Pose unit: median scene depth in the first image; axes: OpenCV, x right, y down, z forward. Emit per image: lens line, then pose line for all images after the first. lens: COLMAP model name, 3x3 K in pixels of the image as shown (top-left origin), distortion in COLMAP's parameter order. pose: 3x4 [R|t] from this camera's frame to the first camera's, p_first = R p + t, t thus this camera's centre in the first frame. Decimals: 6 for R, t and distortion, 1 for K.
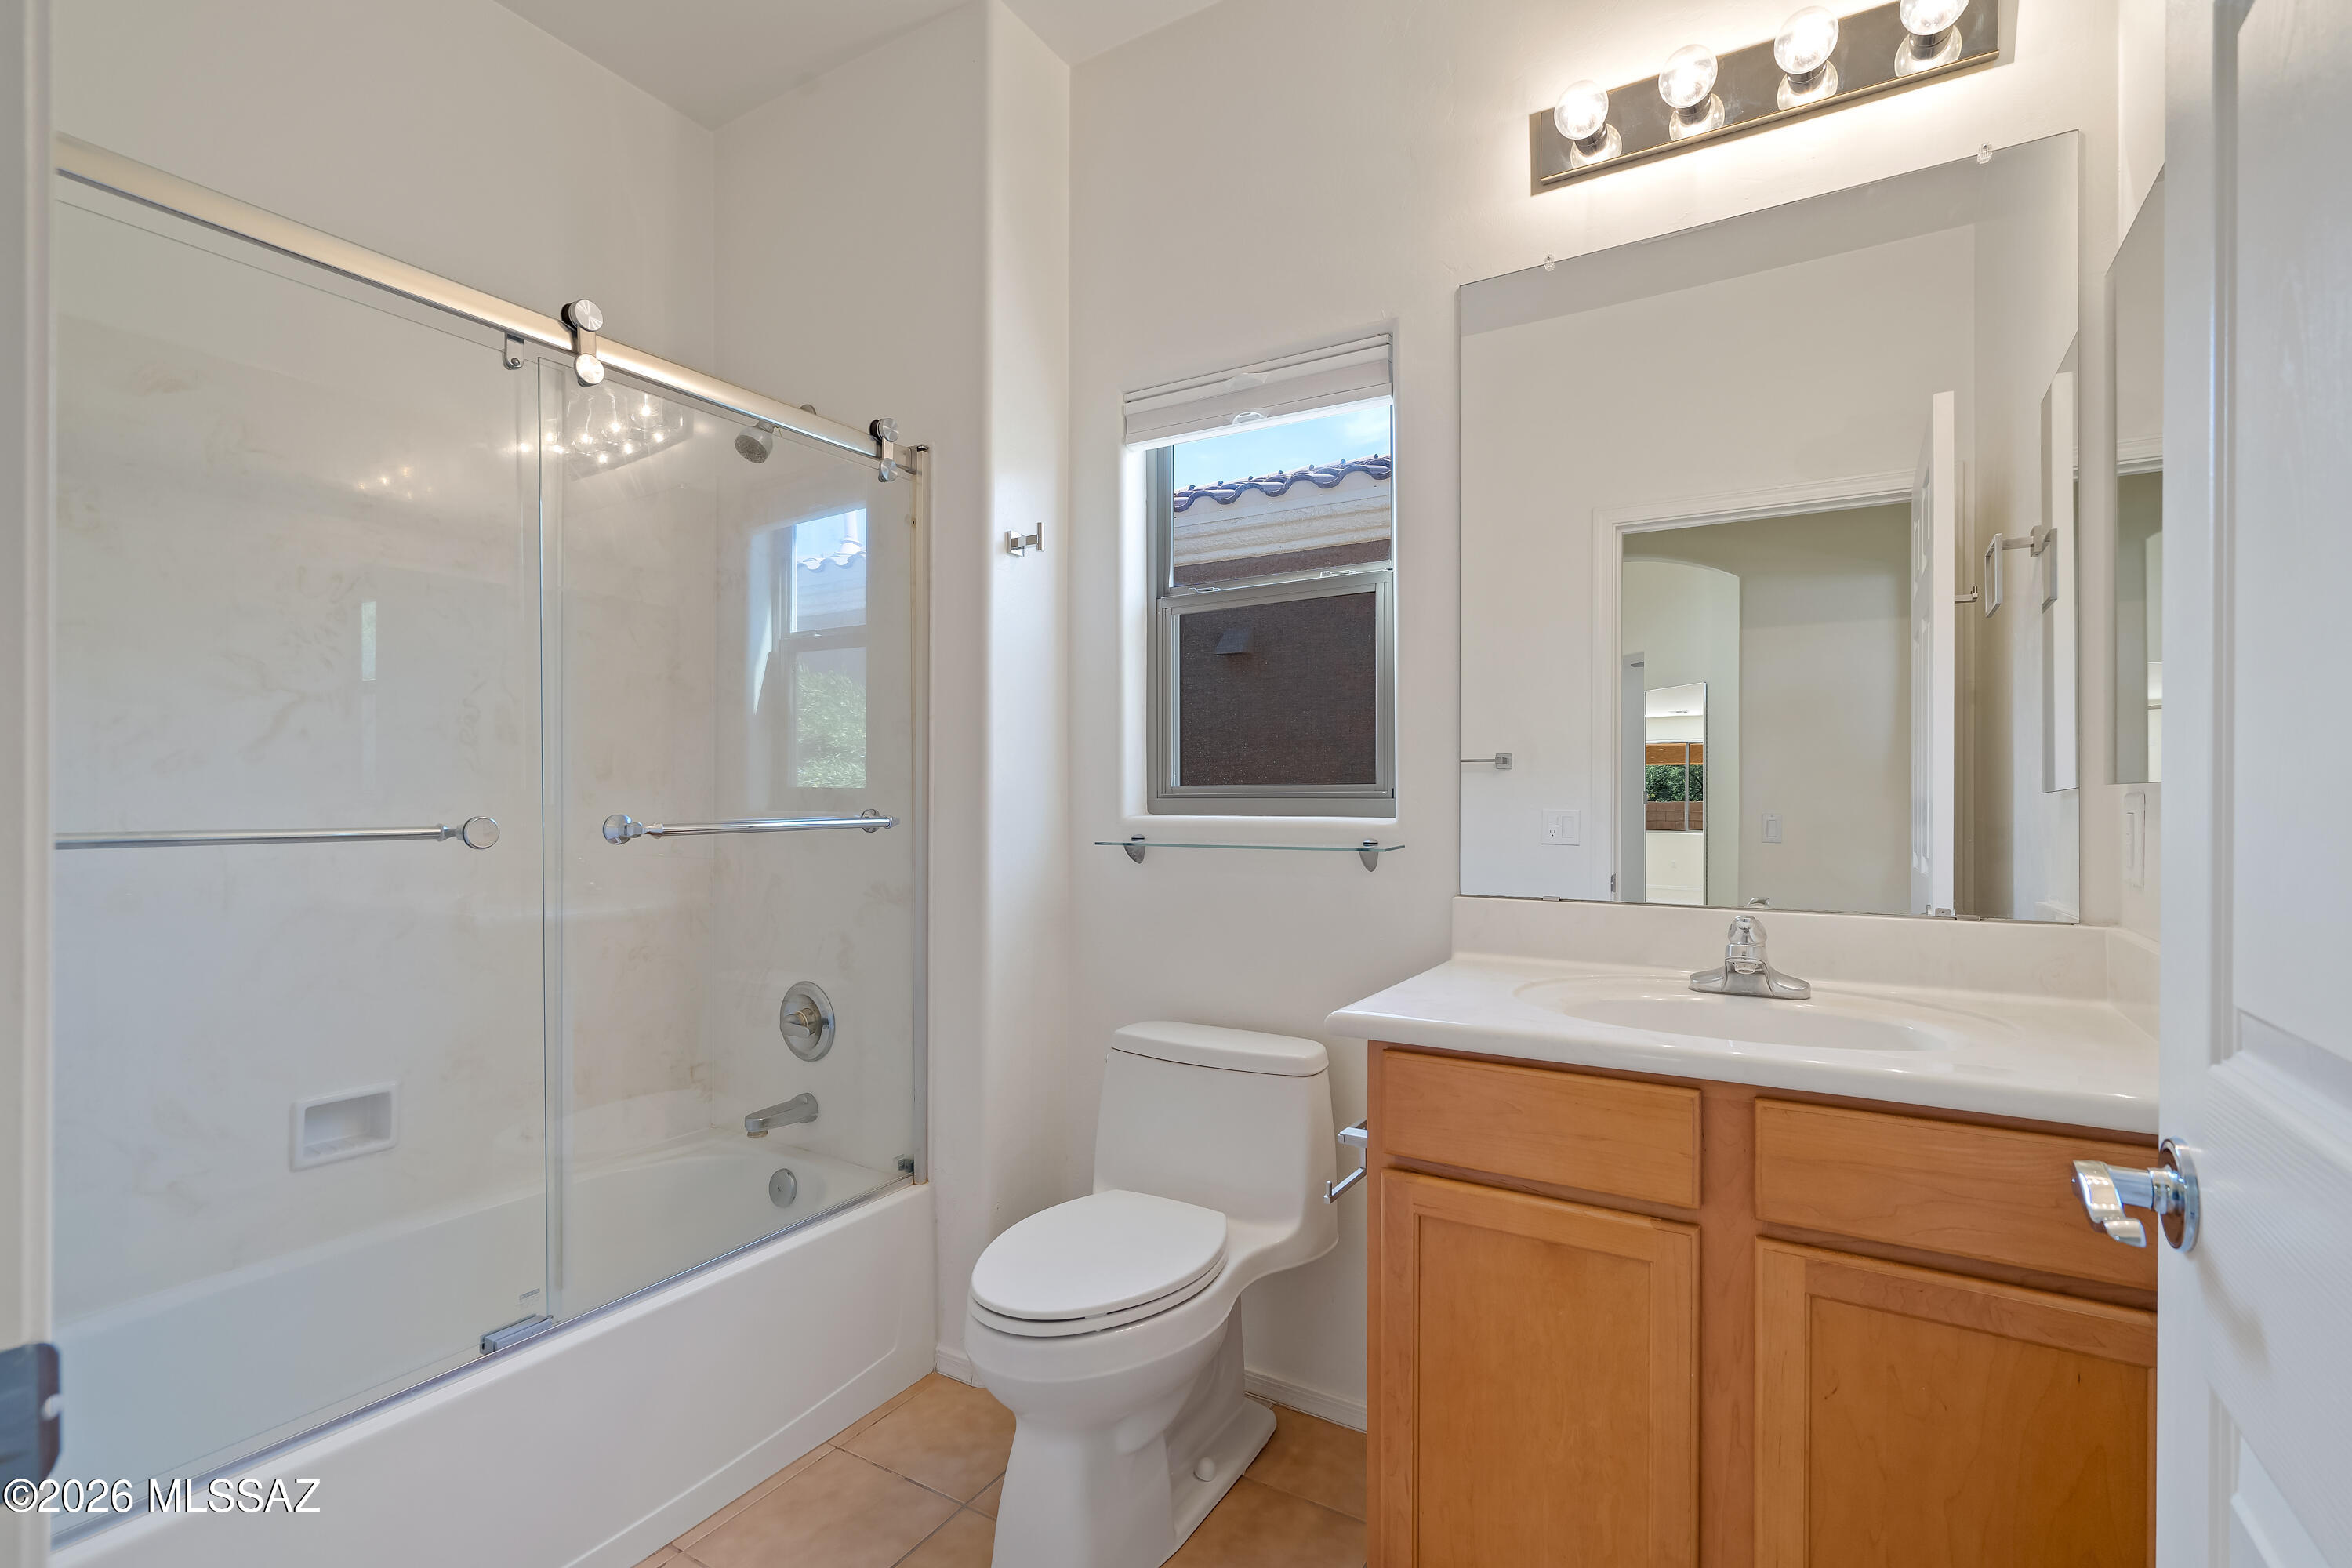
lens RADIAL K [[1070.4, 0, 1263.7], [0, 1070.4, 813.0], [0, 0, 1]] dist [-0.003990, -0.000245]
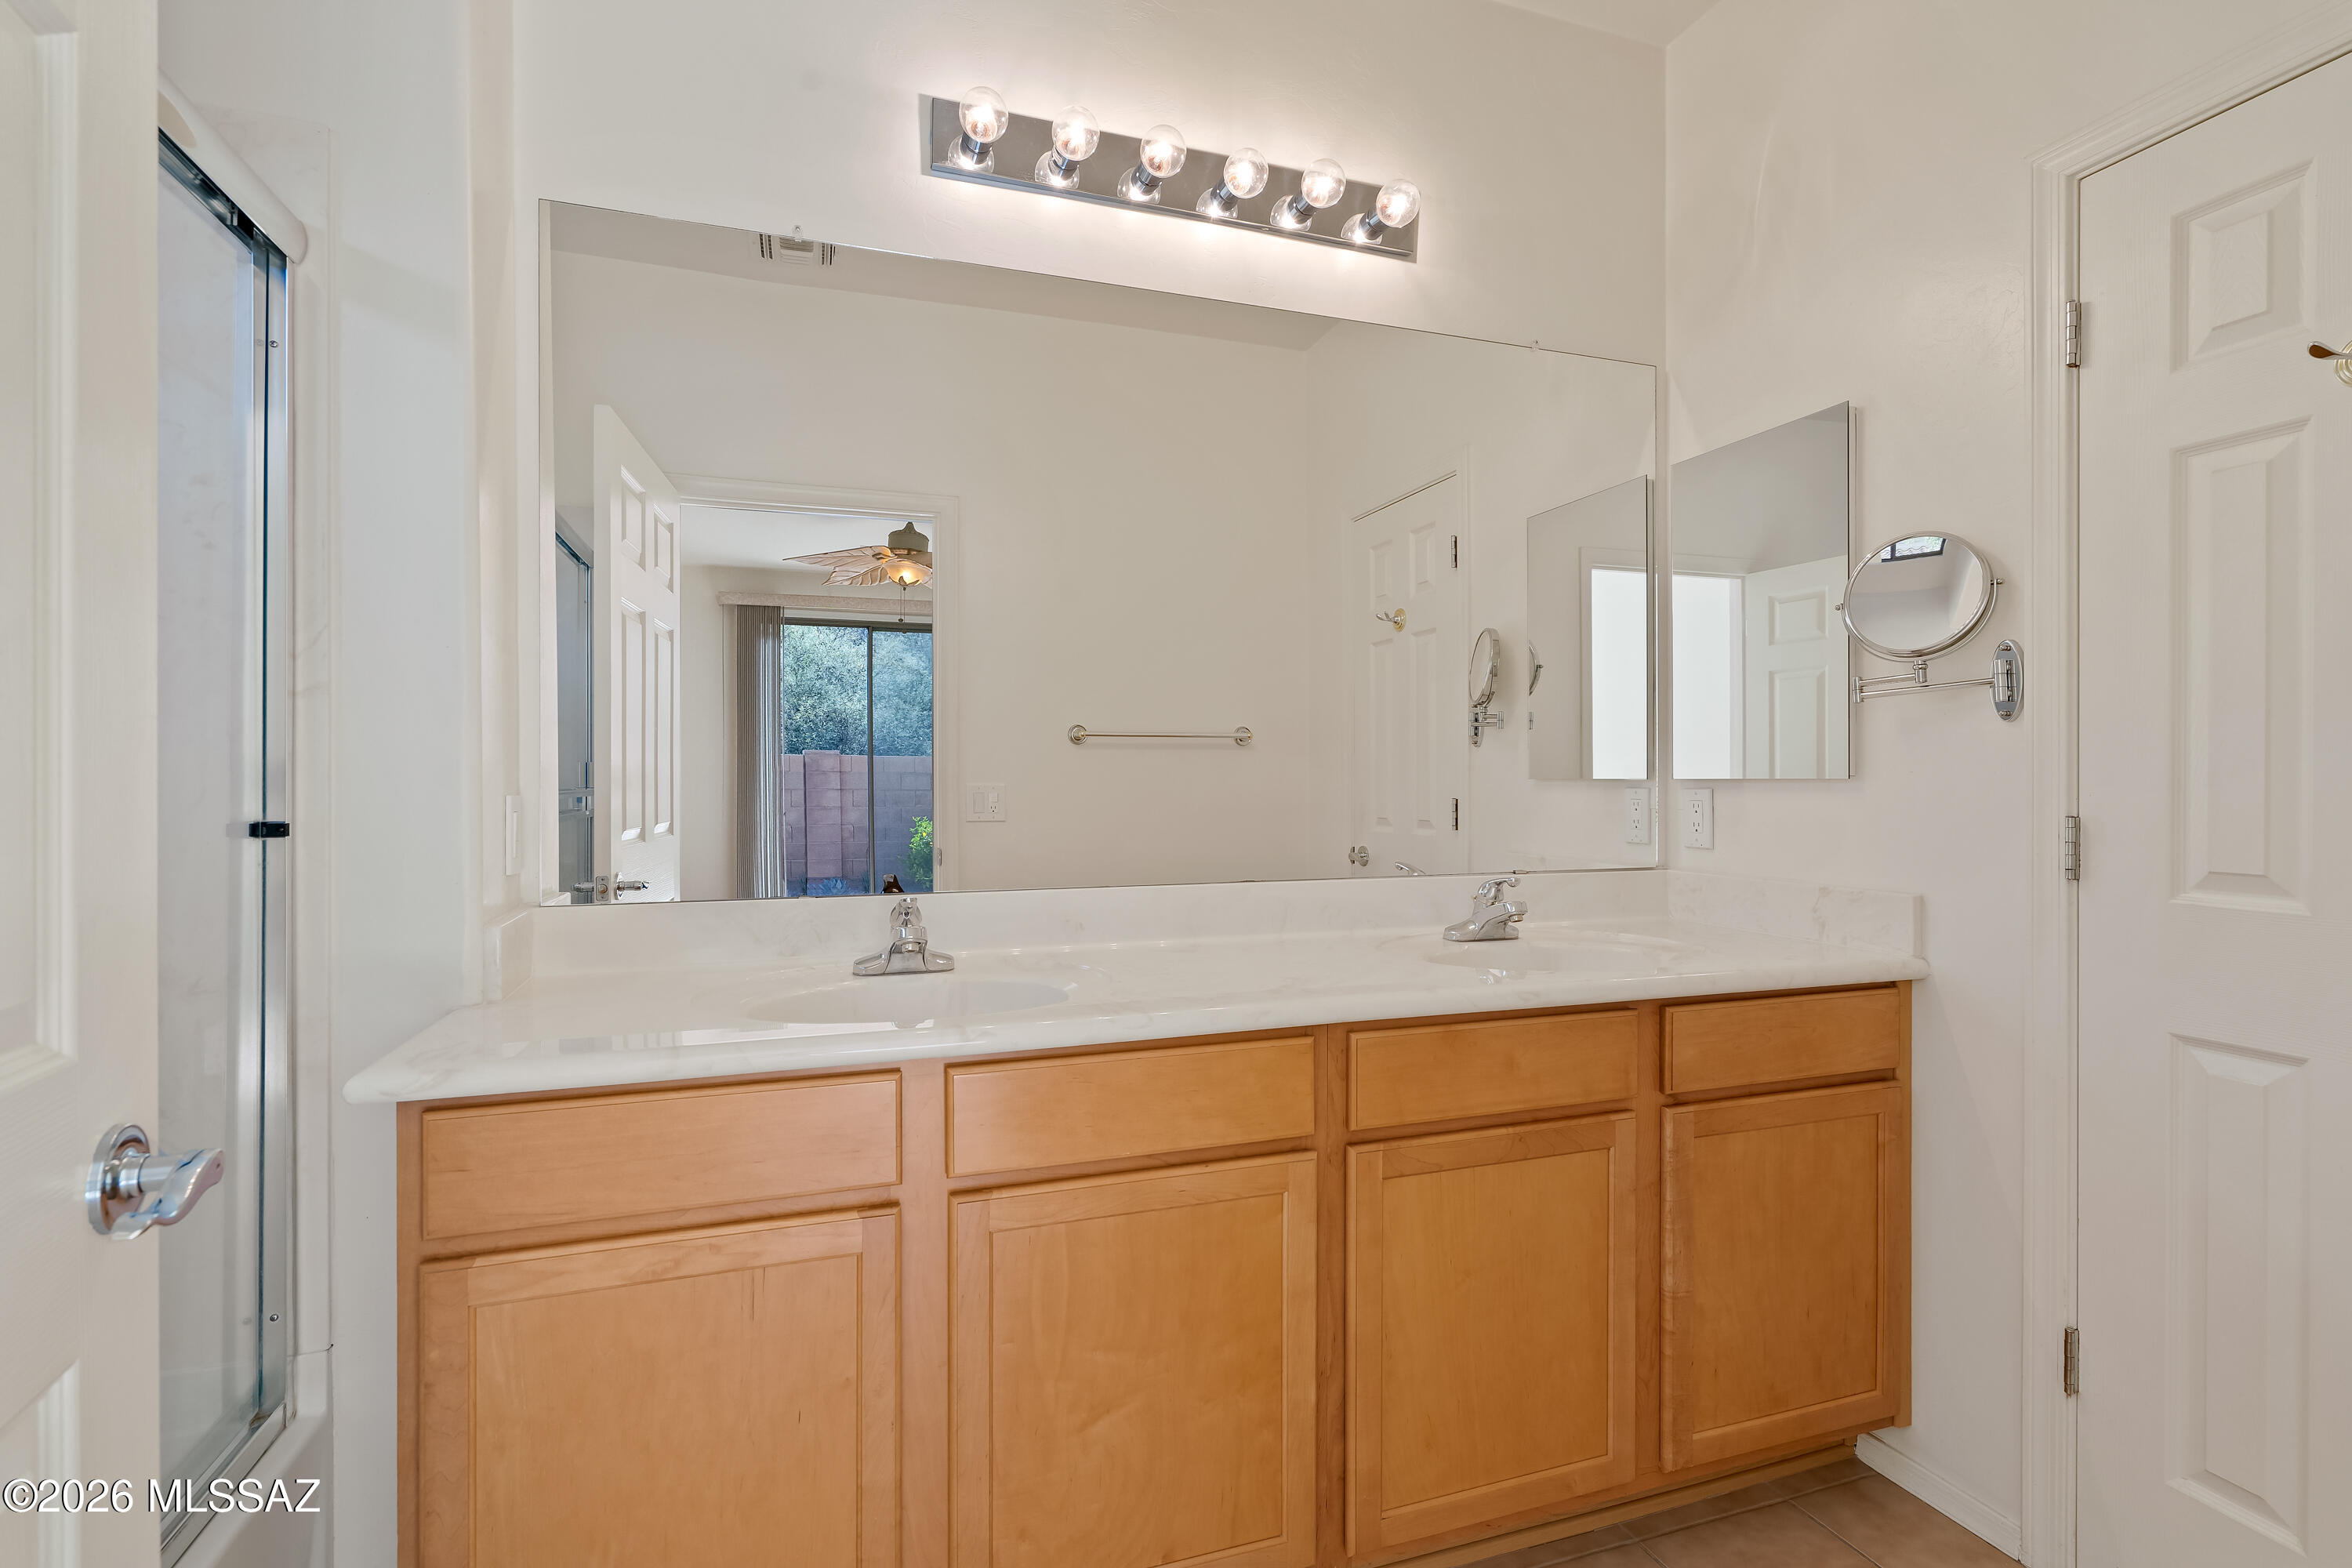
lens RADIAL K [[1070.4, 0, 1182.0], [0, 1070.4, 780.0], [0, 0, 1]] dist [-0.003990, -0.000245]
pose [[0.655500, 0.000282, 0.755195, -0.324748], [0.015657, 0.999780, -0.013963, -0.004361], [-0.755032, 0.020976, 0.655352, 0.183866]]
